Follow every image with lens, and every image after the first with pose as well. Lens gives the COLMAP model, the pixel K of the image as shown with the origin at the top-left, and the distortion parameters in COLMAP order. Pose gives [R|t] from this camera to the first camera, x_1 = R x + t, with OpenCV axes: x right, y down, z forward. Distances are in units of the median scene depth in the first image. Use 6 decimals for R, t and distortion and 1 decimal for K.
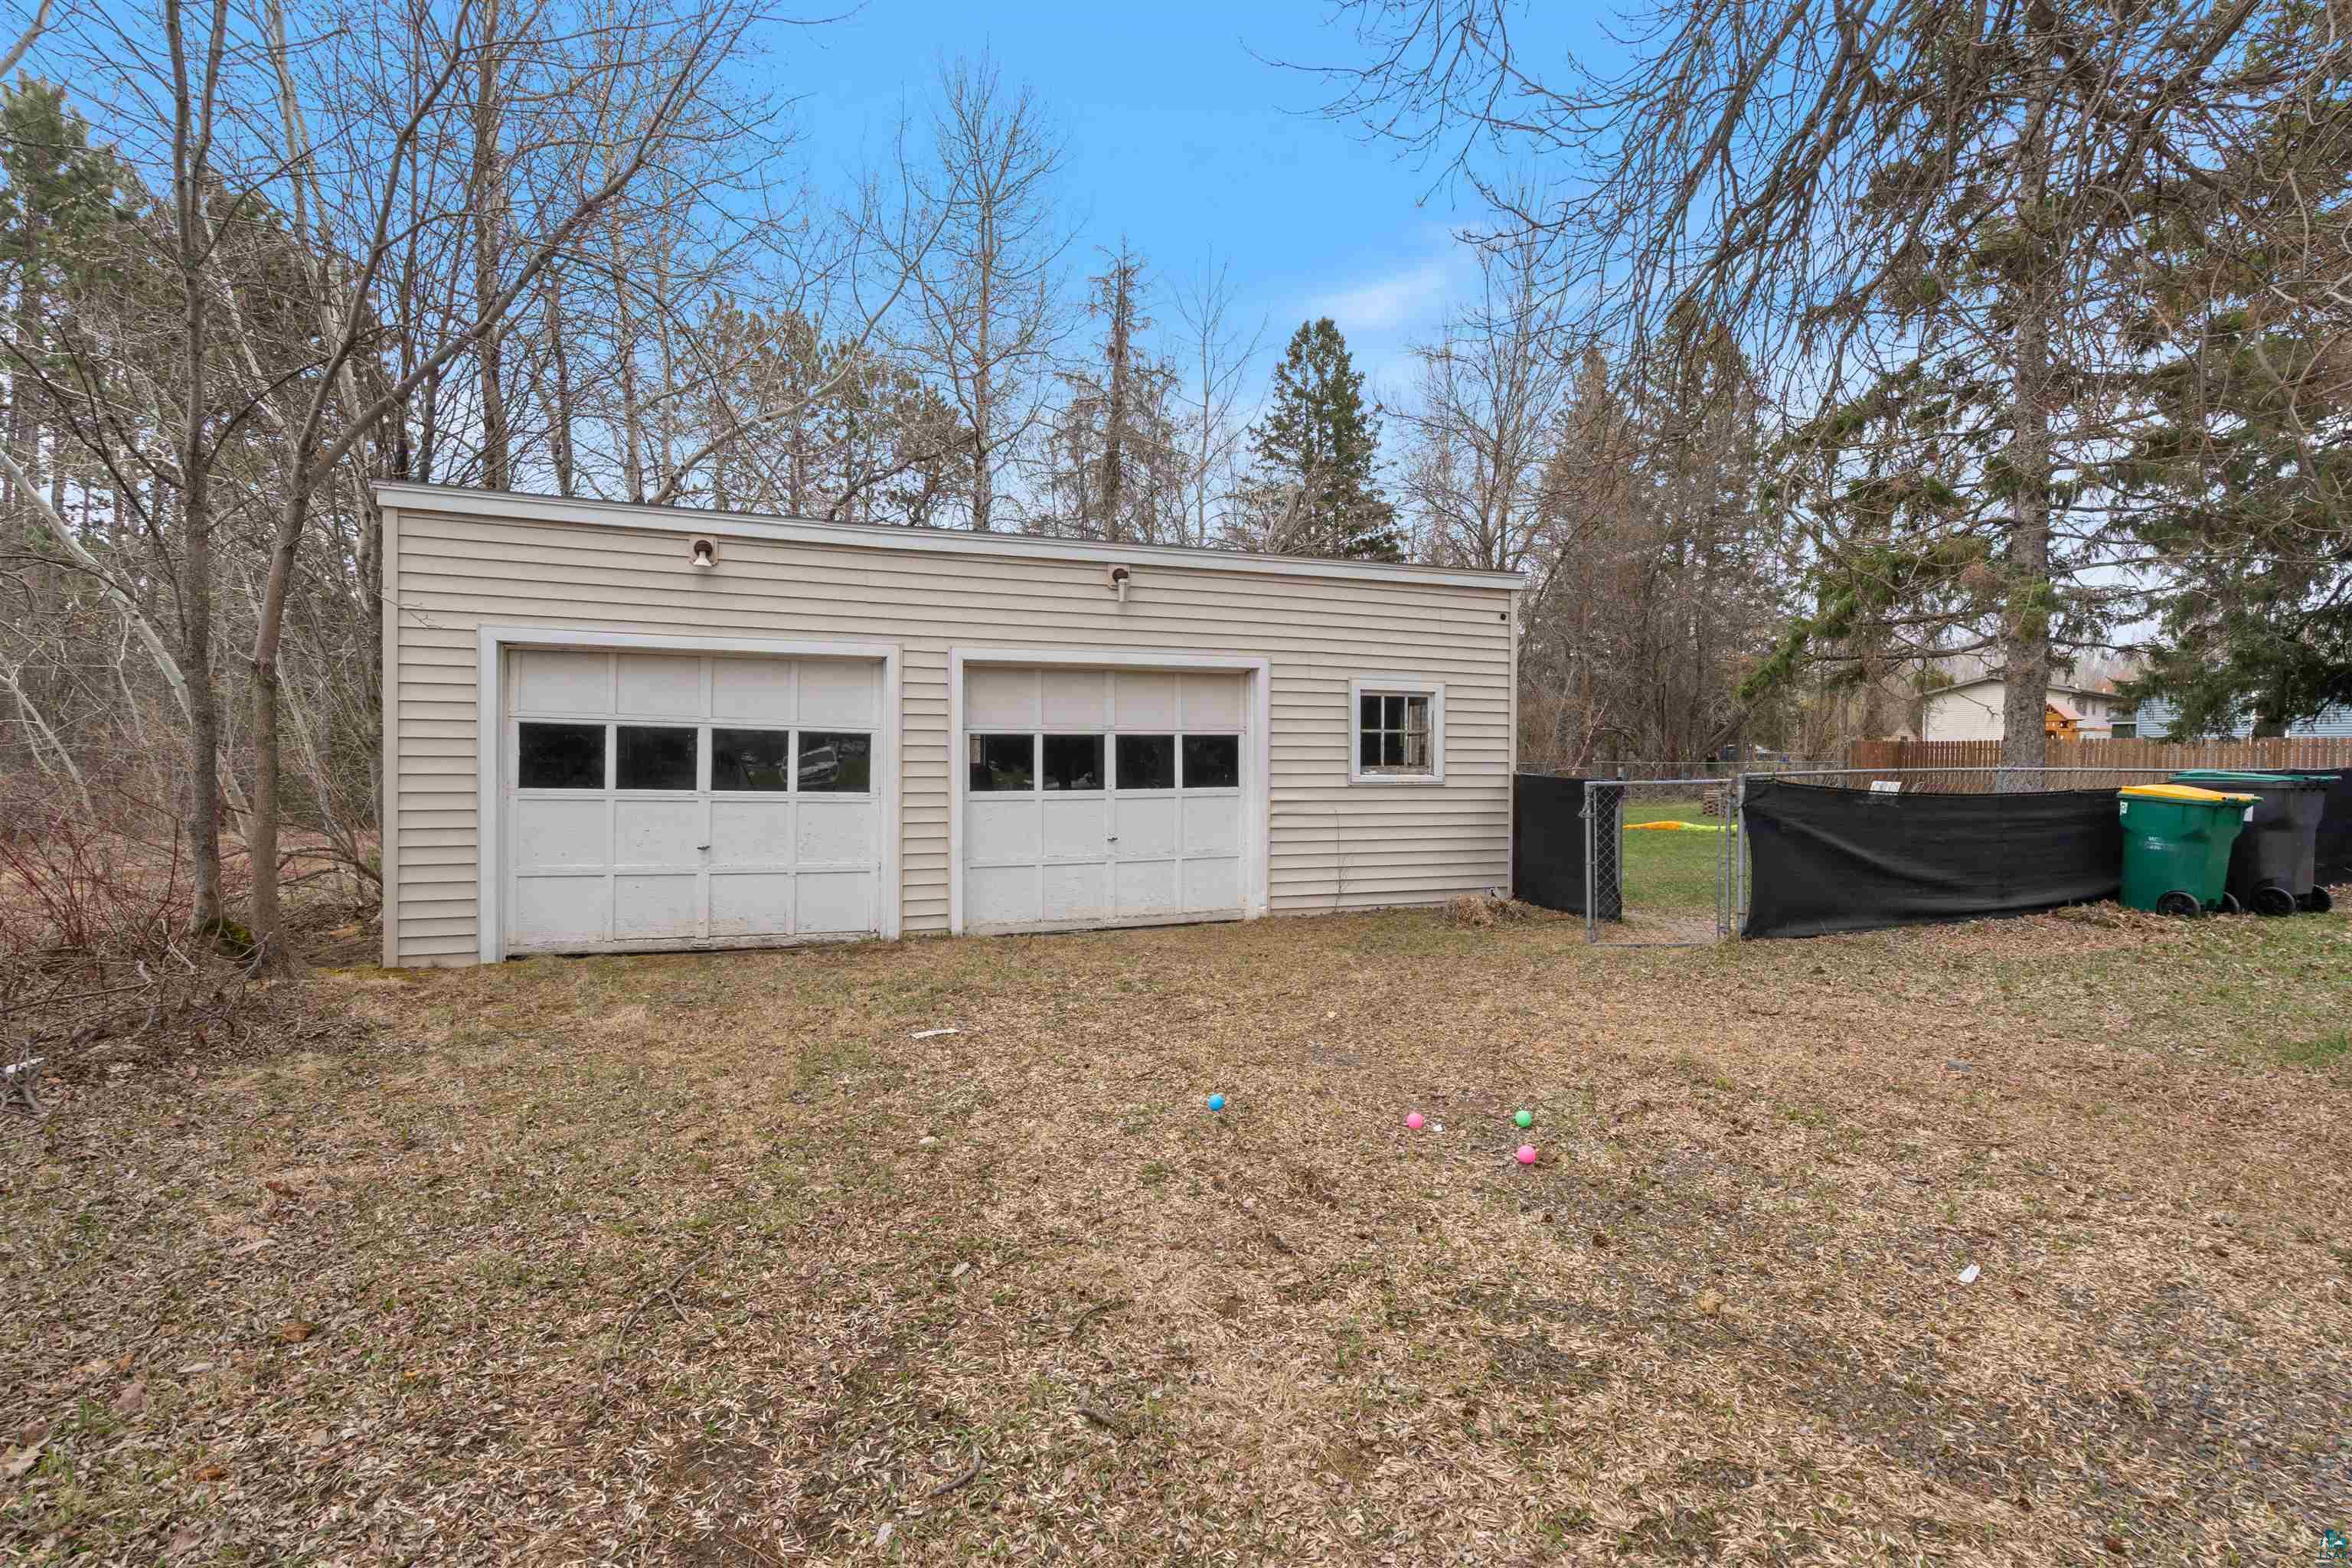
lens RADIAL K [[1079.0, 0, 1171.7], [0, 1079.0, 770.2], [0, 0, 1]] dist [0.001343, 0.001015]
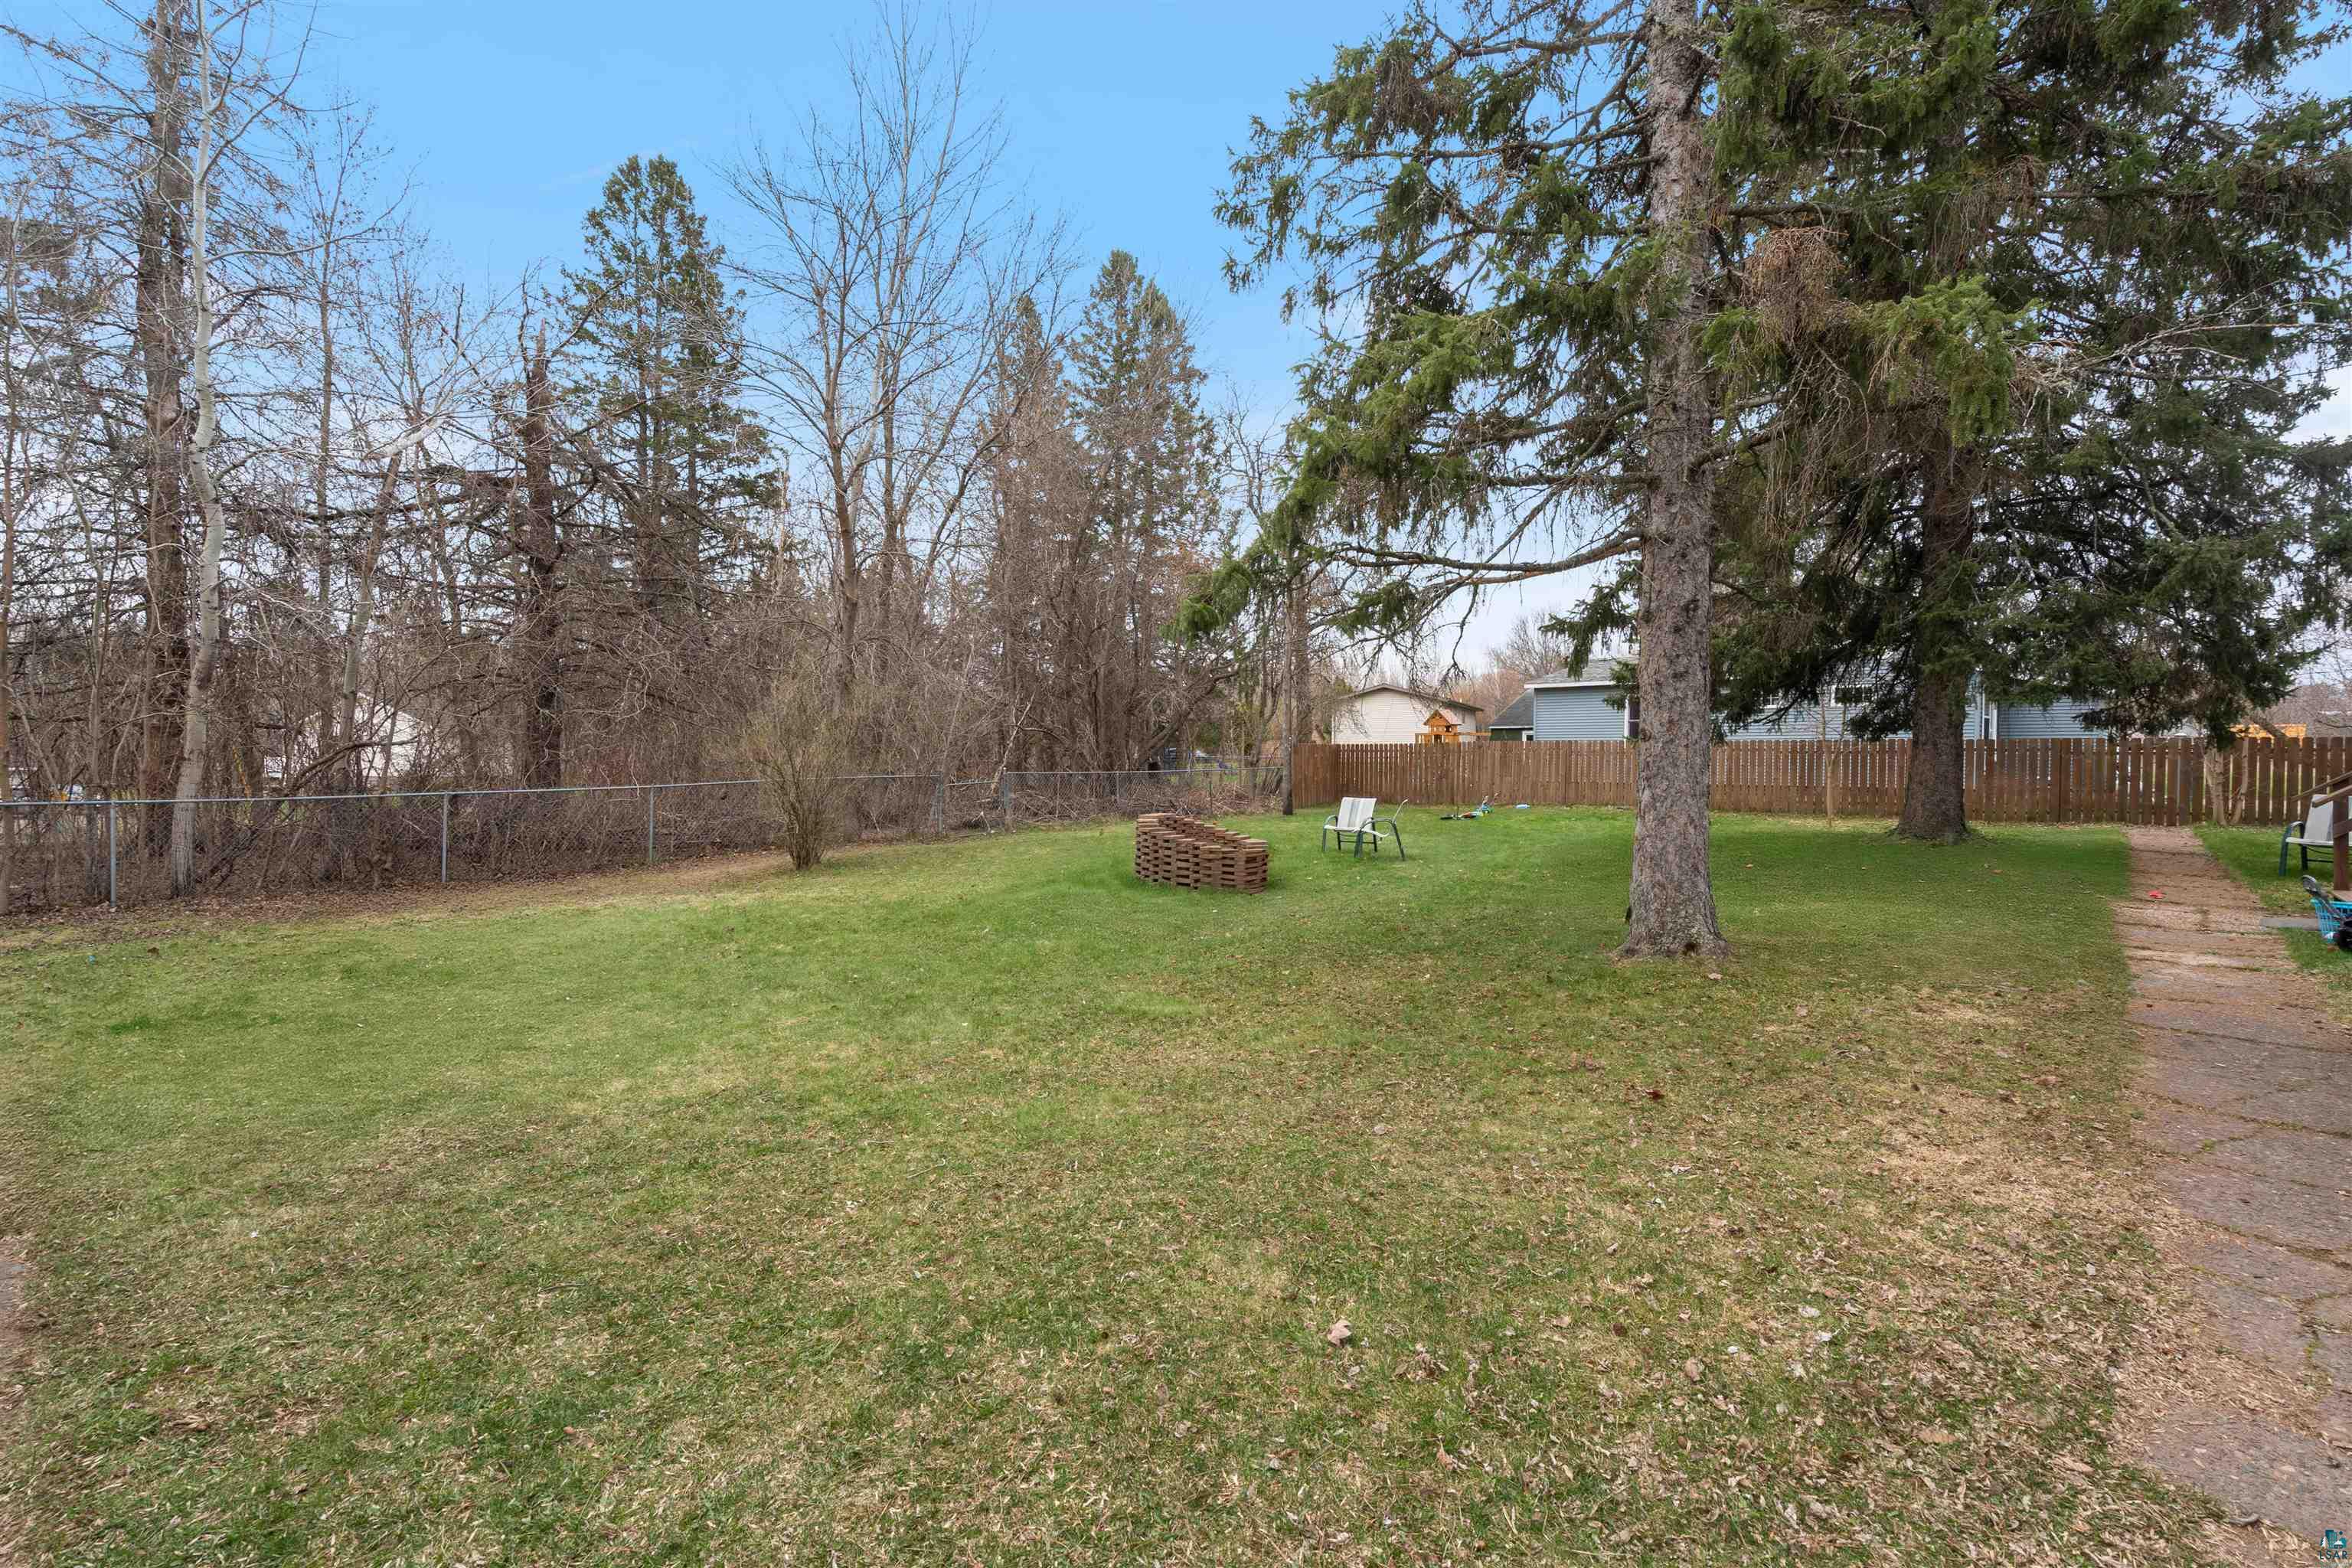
lens RADIAL K [[1079.0, 0, 1171.7], [0, 1079.0, 770.2], [0, 0, 1]] dist [0.001343, 0.001015]
pose [[0.886463, -0.014552, 0.462570, 0.103470], [0.016366, 0.999866, 0.000091, -0.006574], [-0.462510, 0.007490, 0.886583, 0.210309]]
